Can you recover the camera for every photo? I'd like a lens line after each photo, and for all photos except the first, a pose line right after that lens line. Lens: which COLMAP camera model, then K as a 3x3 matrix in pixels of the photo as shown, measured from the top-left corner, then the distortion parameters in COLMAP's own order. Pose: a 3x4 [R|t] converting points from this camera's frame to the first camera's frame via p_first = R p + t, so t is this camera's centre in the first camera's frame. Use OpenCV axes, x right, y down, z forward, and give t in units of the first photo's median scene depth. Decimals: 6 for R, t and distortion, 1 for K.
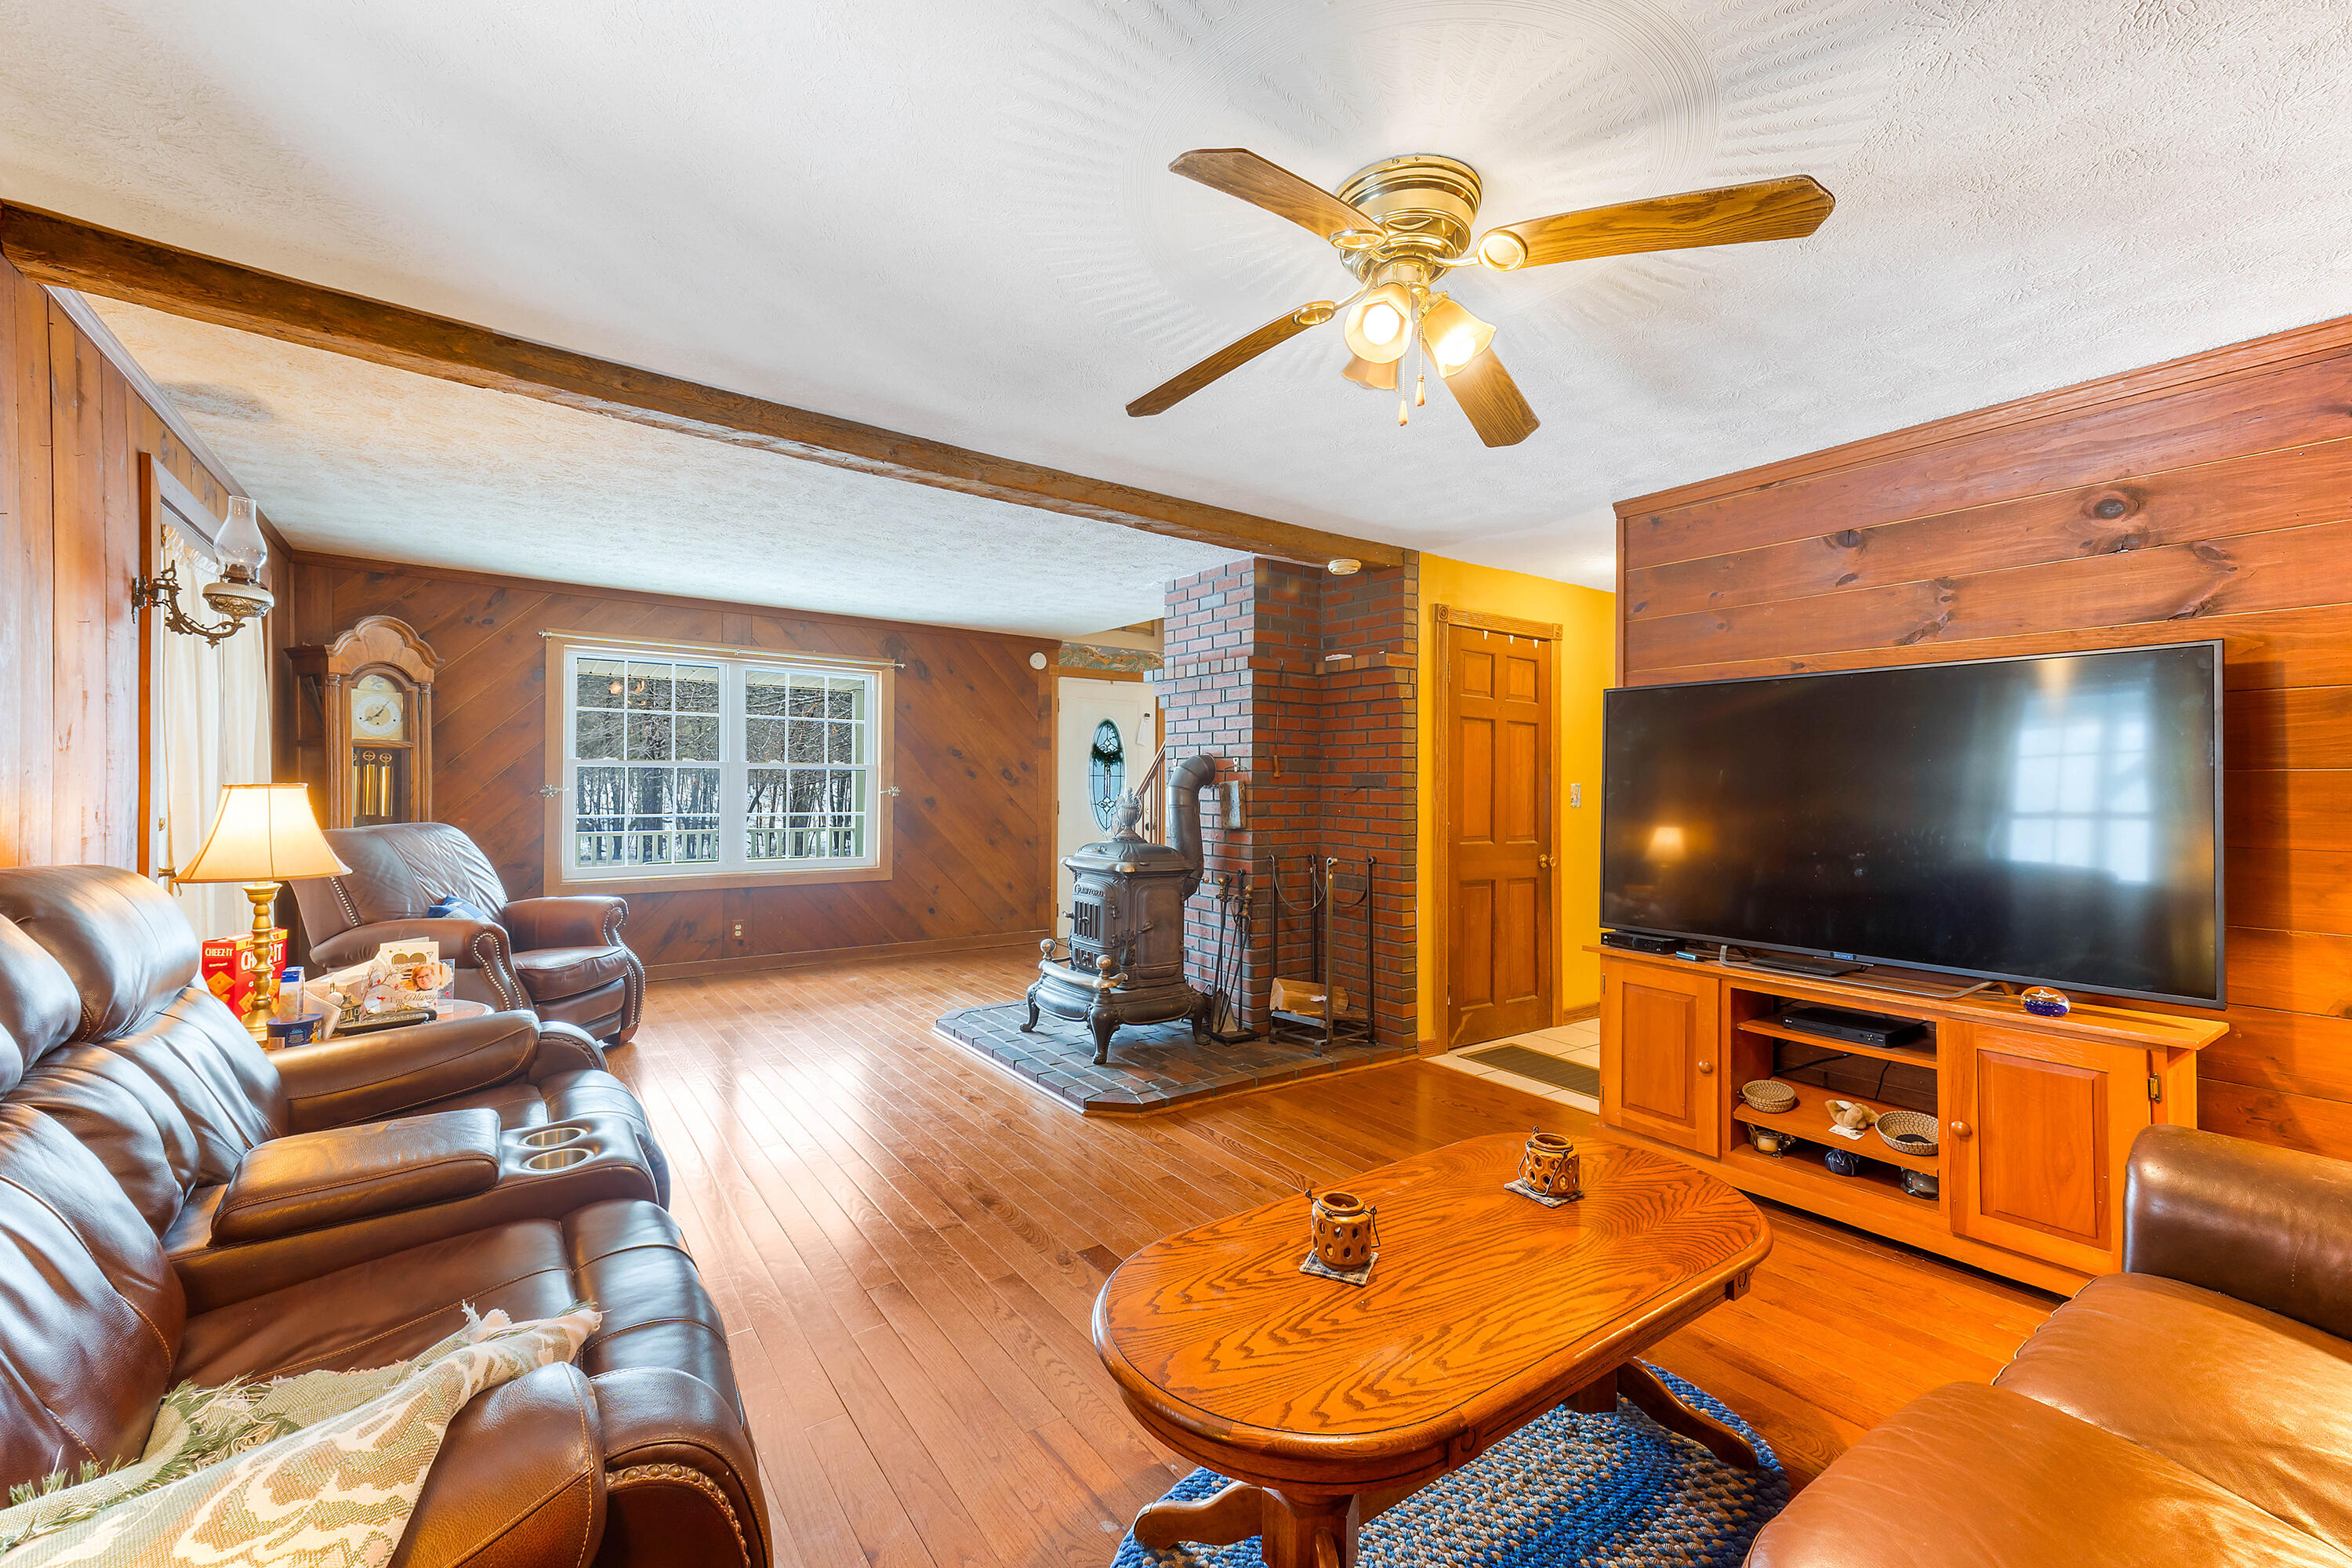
lens RADIAL K [[967.5, 0, 1165.3], [0, 967.5, 786.7], [0, 0, 1]] dist [0.025191, -0.001829]
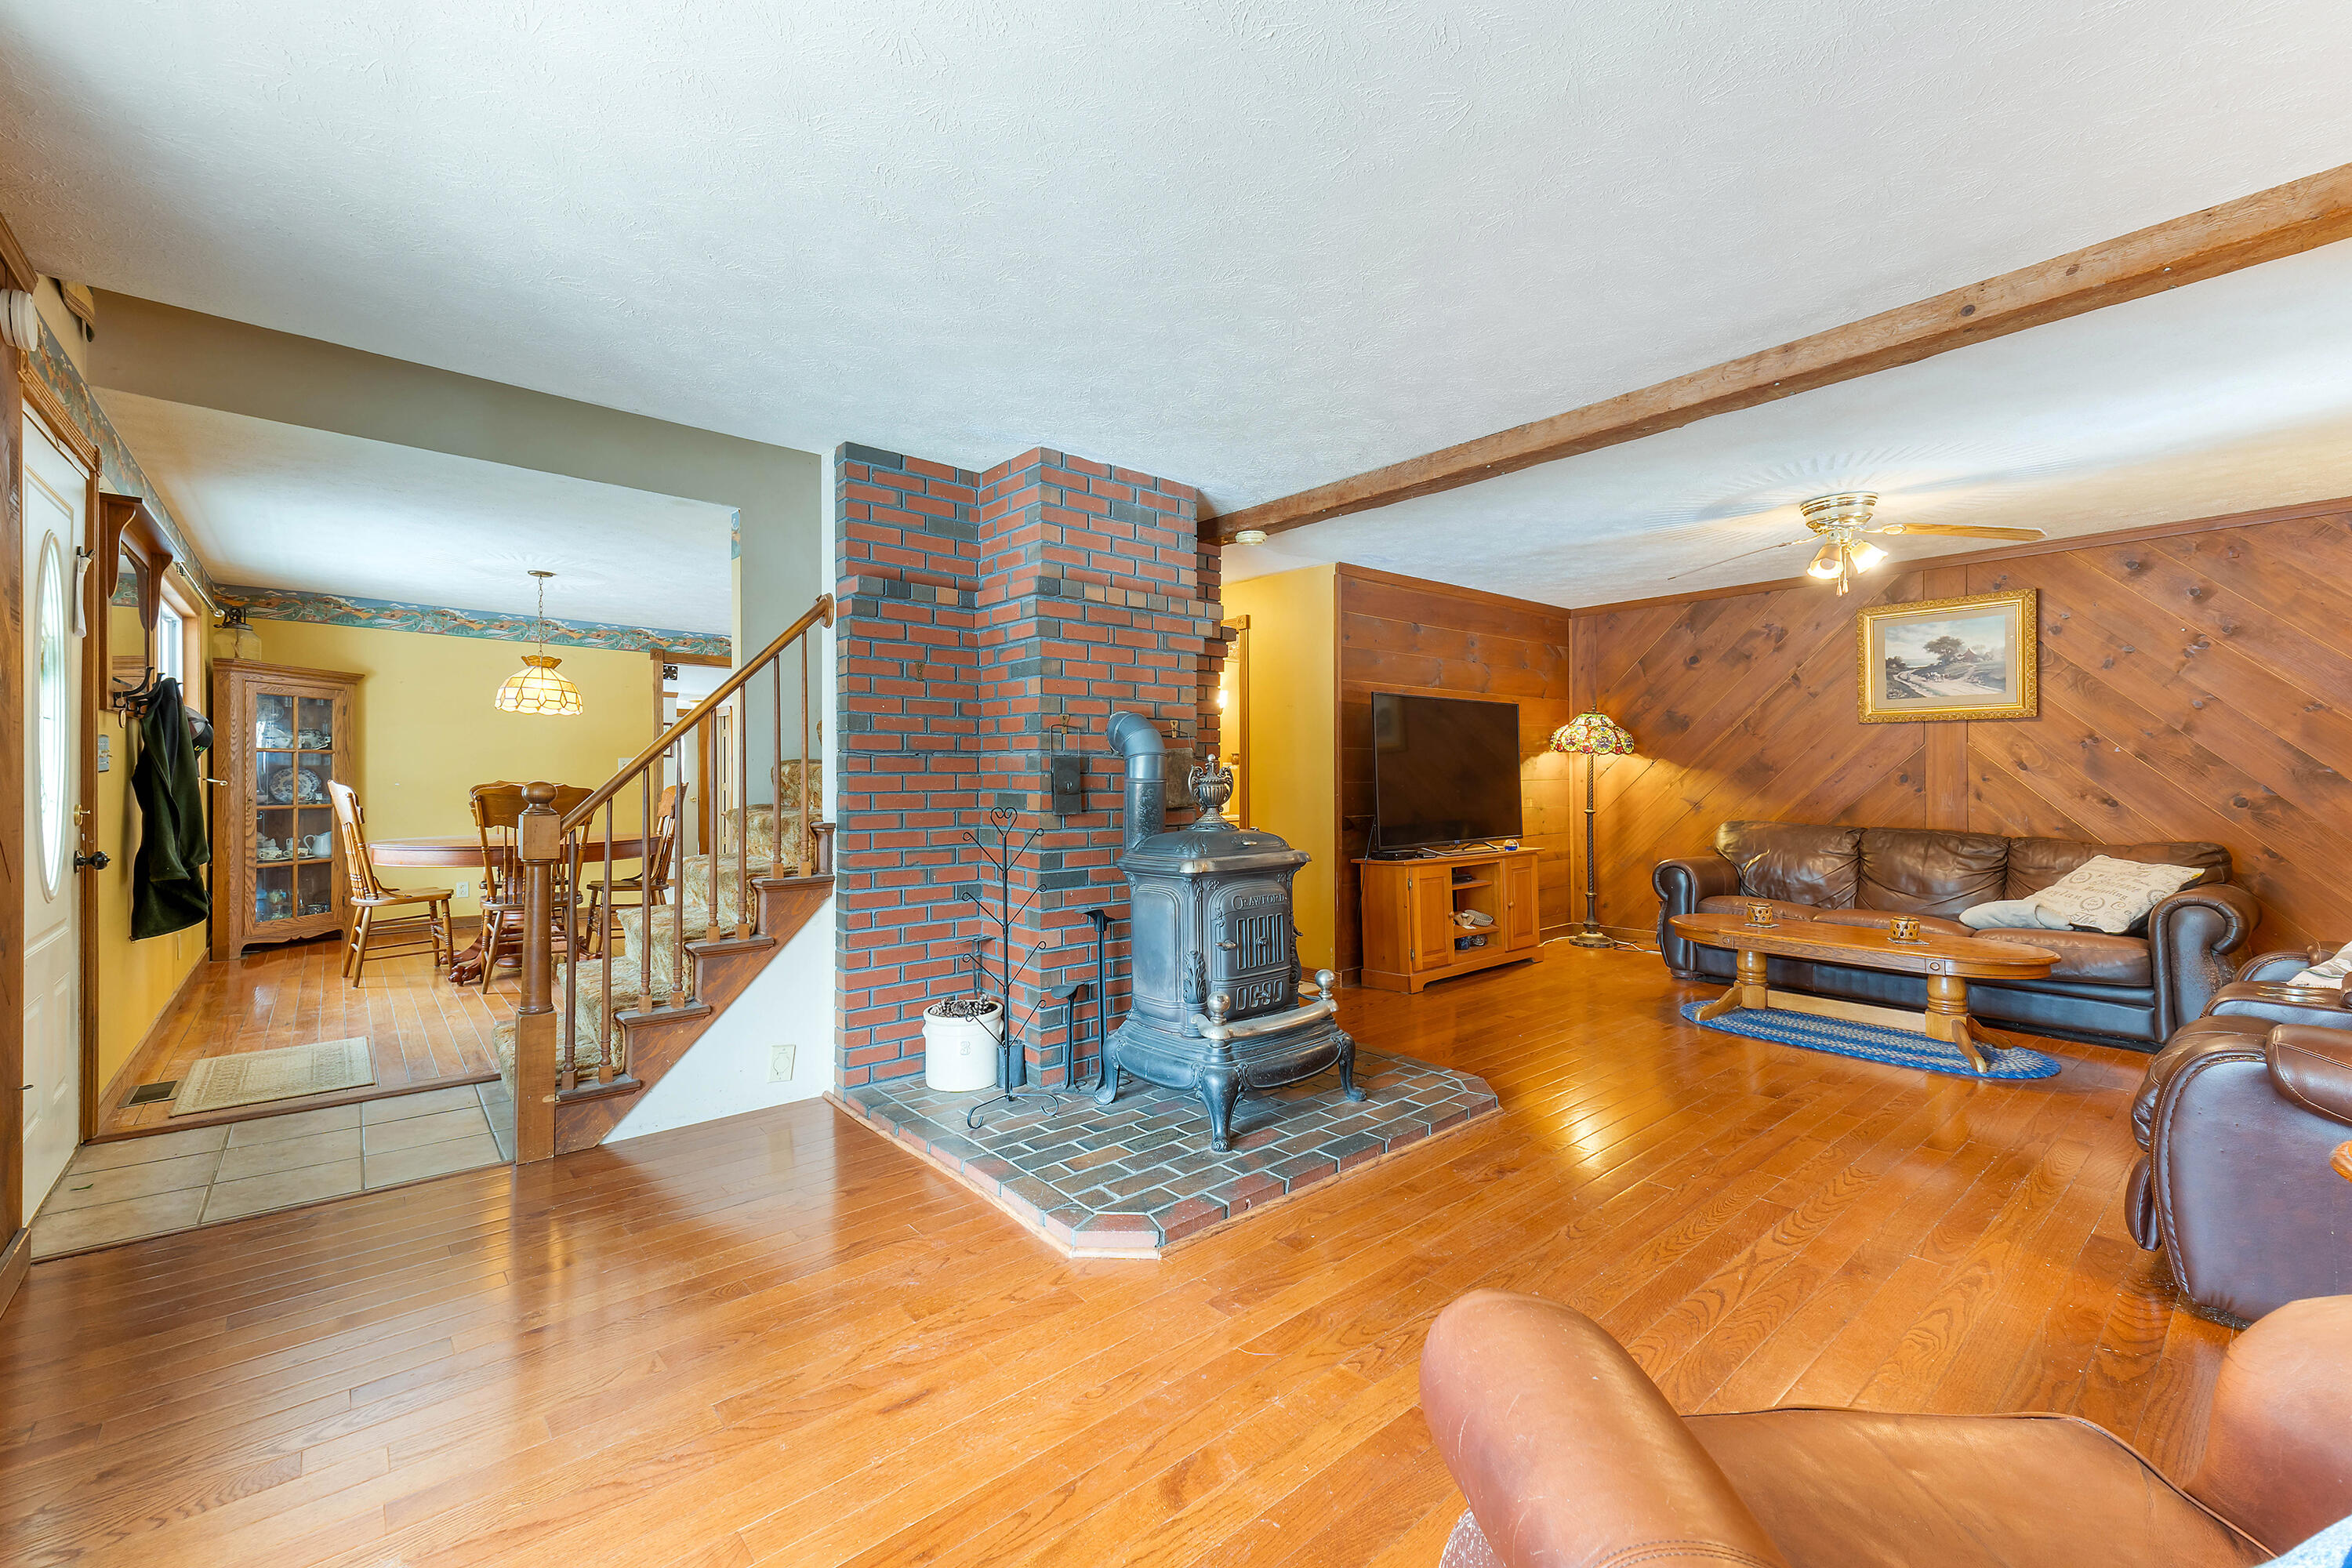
lens RADIAL K [[967.5, 0, 1190.8], [0, 967.5, 773.6], [0, 0, 1]] dist [0.025191, -0.001829]
pose [[-0.106410, -0.009797, 0.994274, -1.156325], [-0.000457, 0.999952, 0.009804, 0.016042], [-0.994322, 0.000589, -0.106410, 1.679640]]
